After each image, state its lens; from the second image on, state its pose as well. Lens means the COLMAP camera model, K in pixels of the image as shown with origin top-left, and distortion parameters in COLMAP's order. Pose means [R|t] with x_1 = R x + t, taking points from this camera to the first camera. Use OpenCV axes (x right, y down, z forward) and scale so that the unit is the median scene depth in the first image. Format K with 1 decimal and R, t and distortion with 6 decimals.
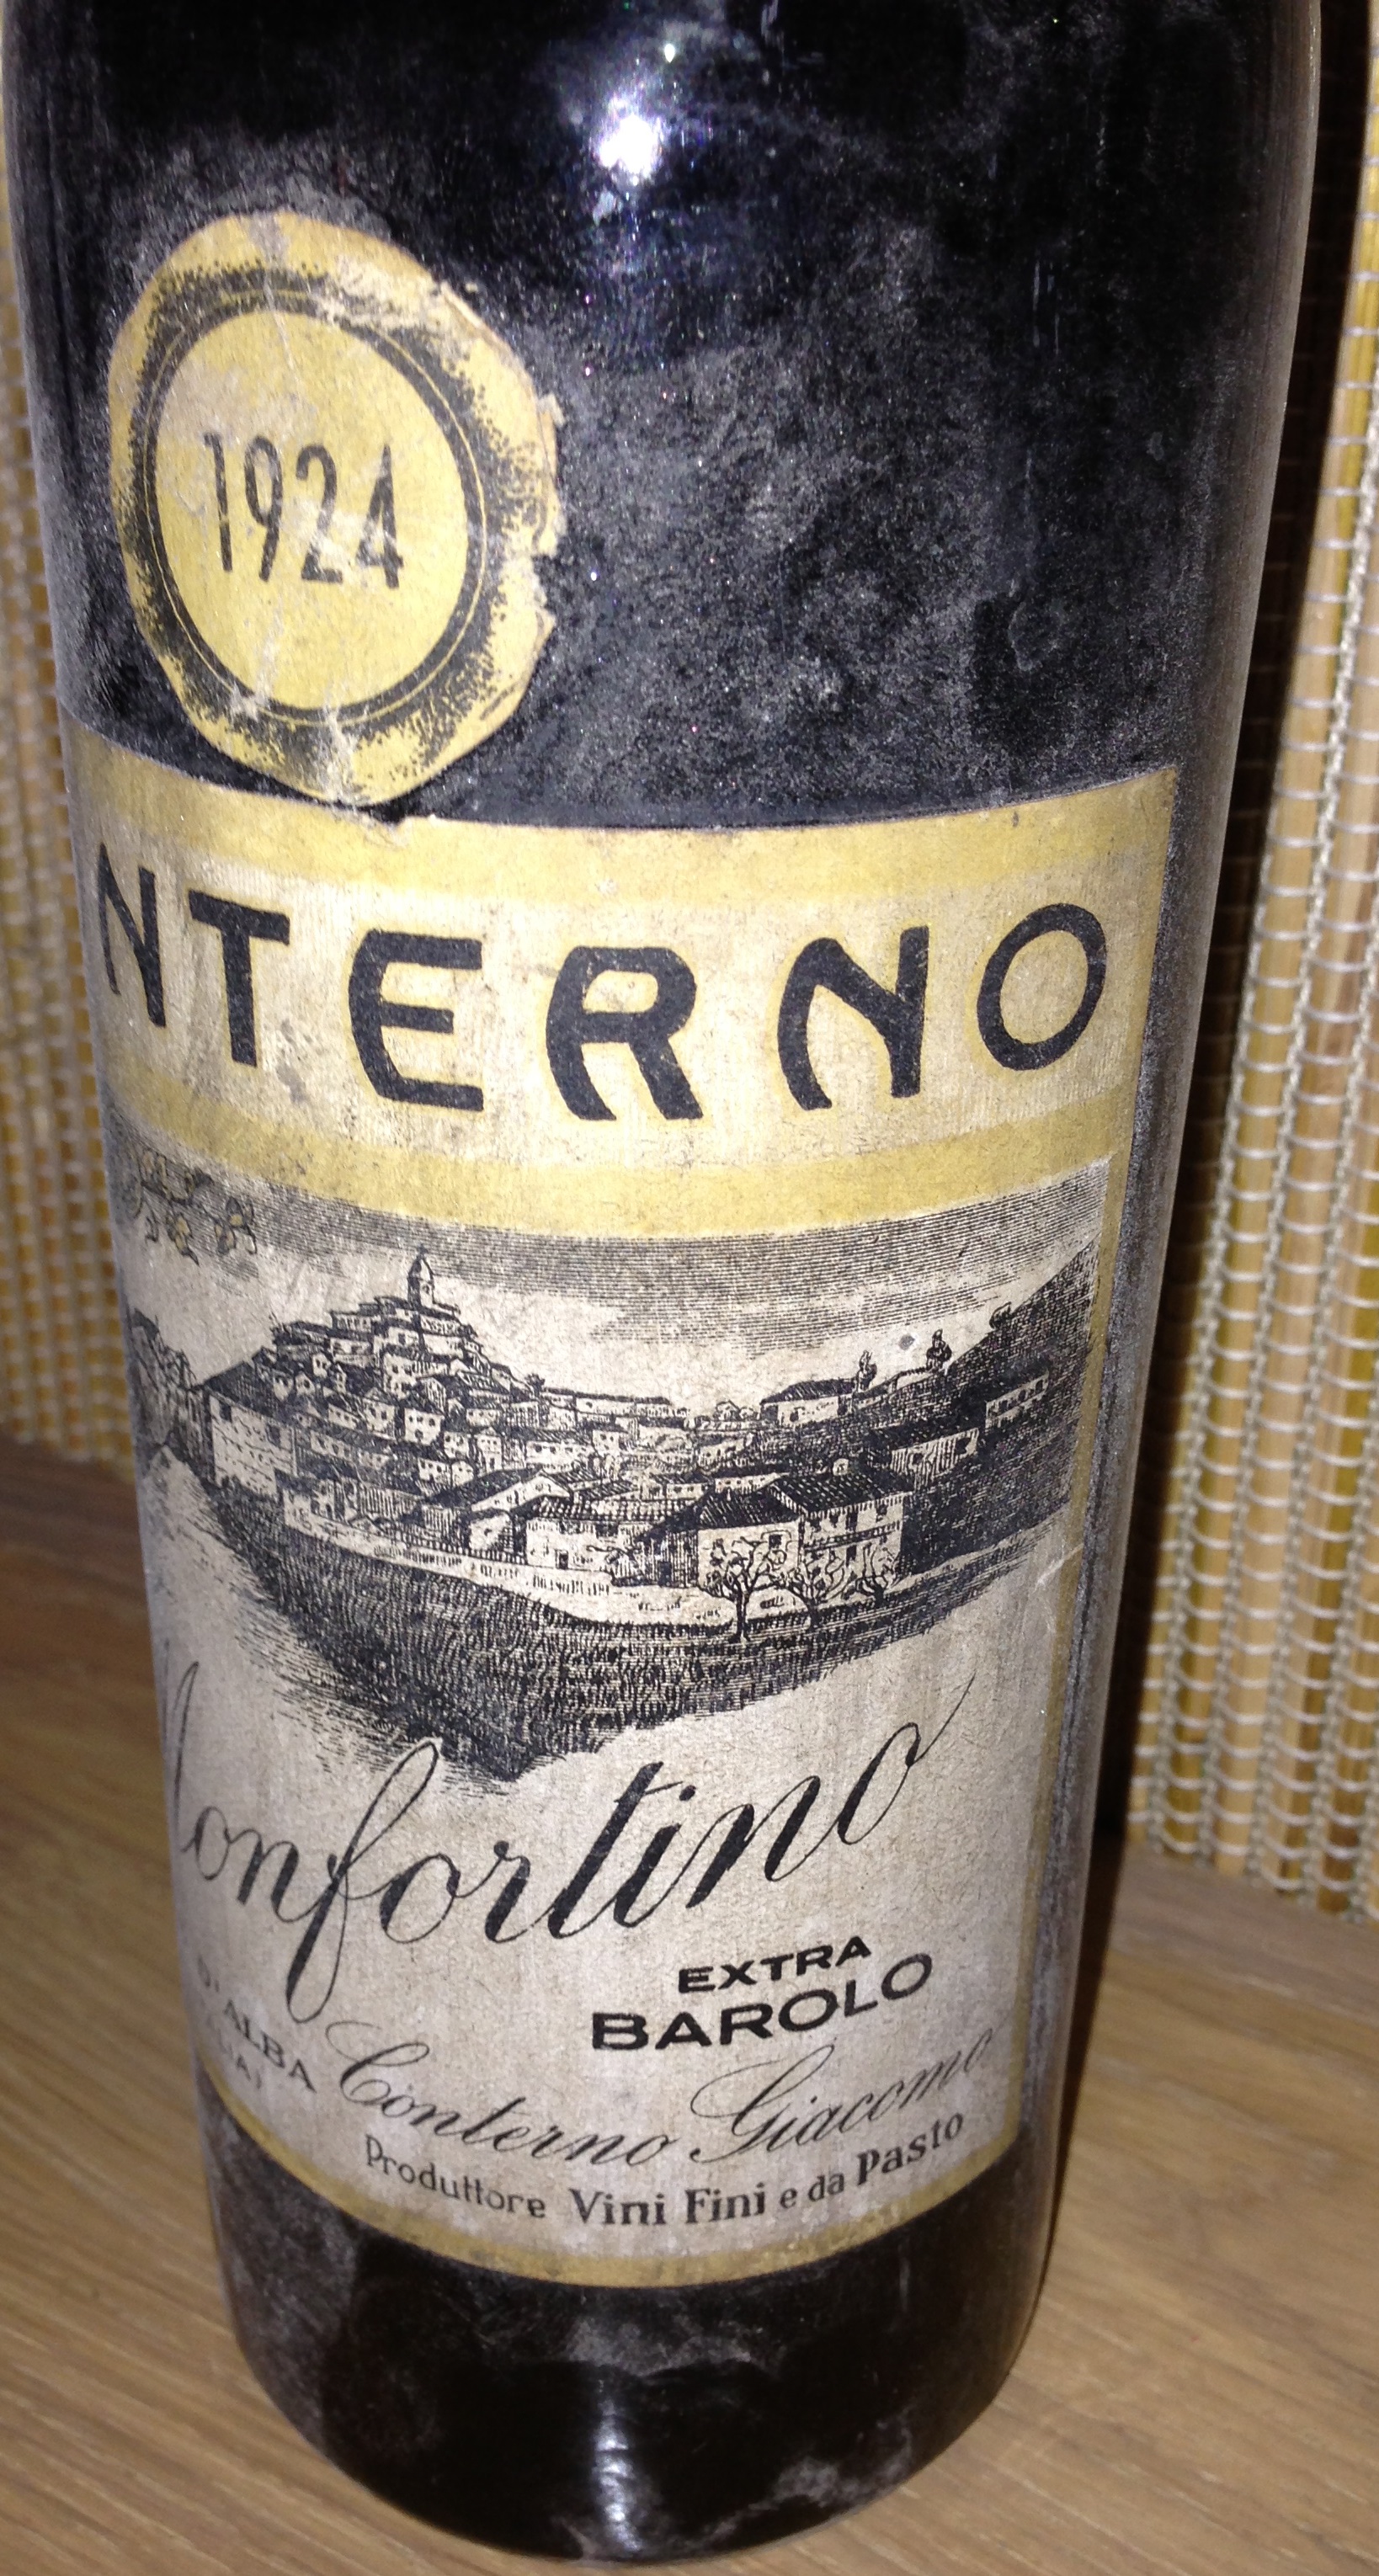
lens RADIAL K [[2496.1, 0, 580.6], [0, 2496.1, 1347.4], [0, 0, 1]] dist [0.037776, 0.000000]
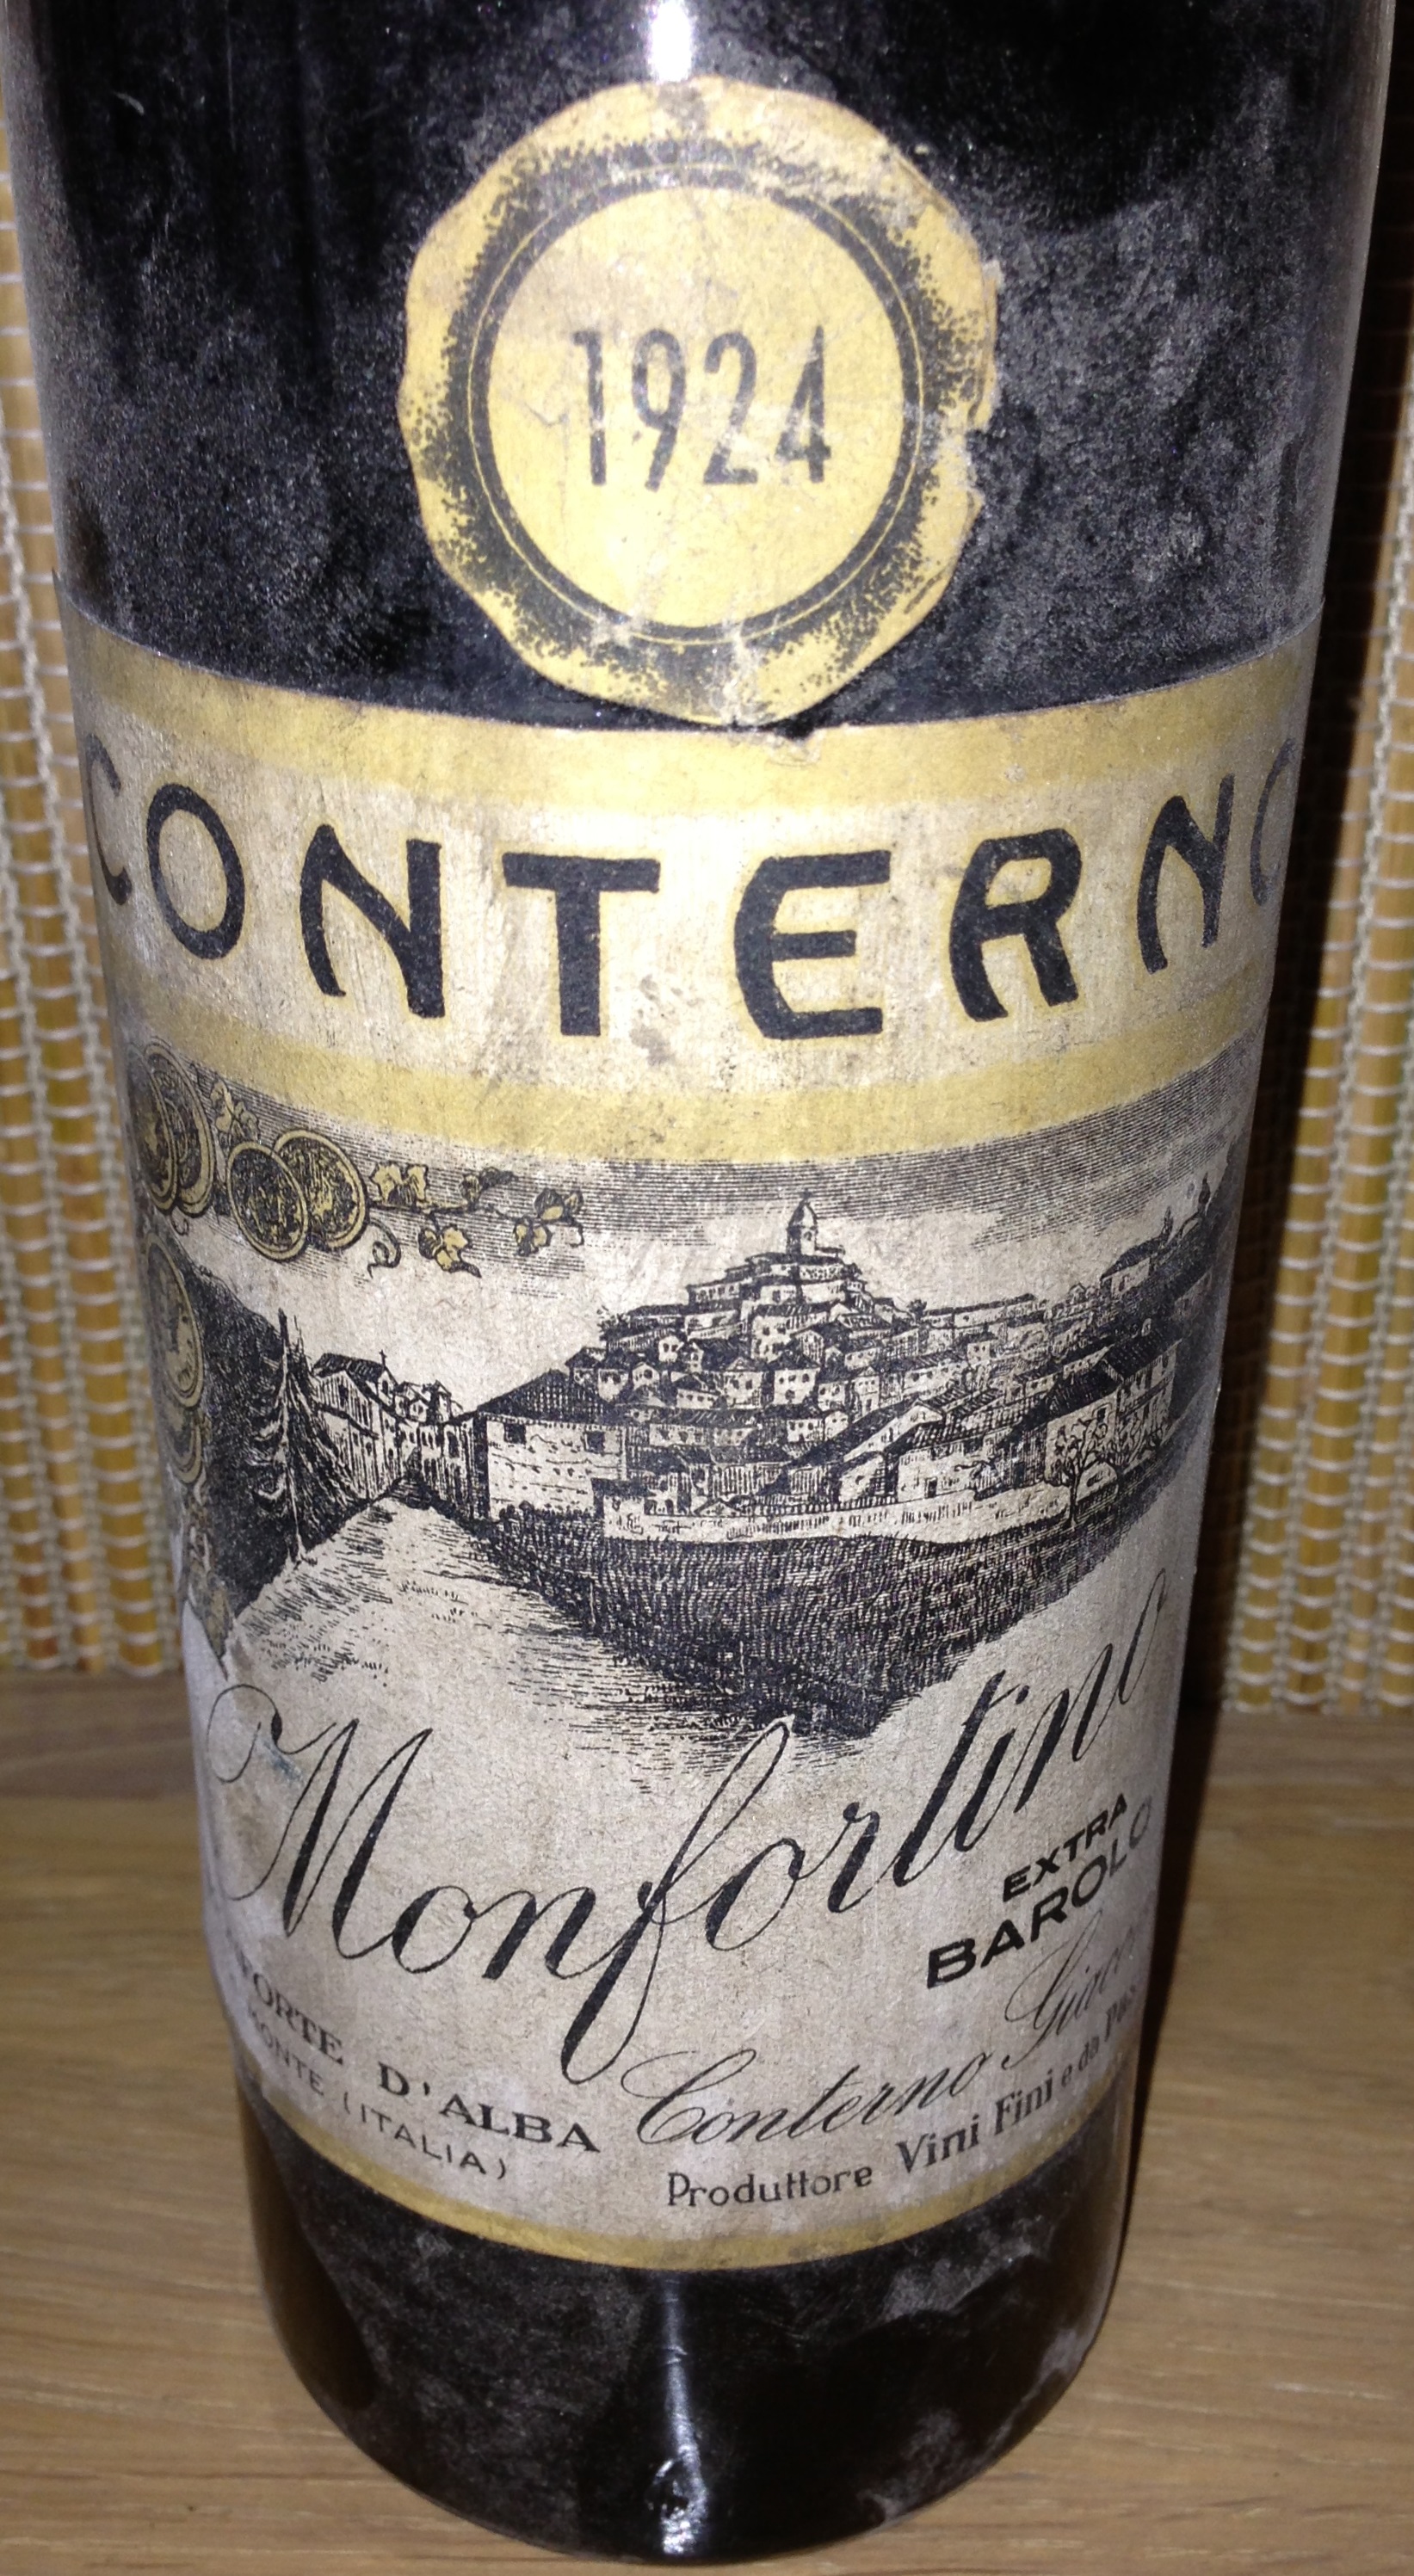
lens RADIAL K [[2599.5, 0, 609.0], [0, 2599.5, 1339.1], [0, 0, 1]] dist [0.035130, 0.000000]
pose [[0.874015, -0.228275, 0.428938, -0.545576], [0.224494, 0.972616, 0.060178, -0.060263], [-0.430929, 0.043697, 0.901327, 0.151778]]
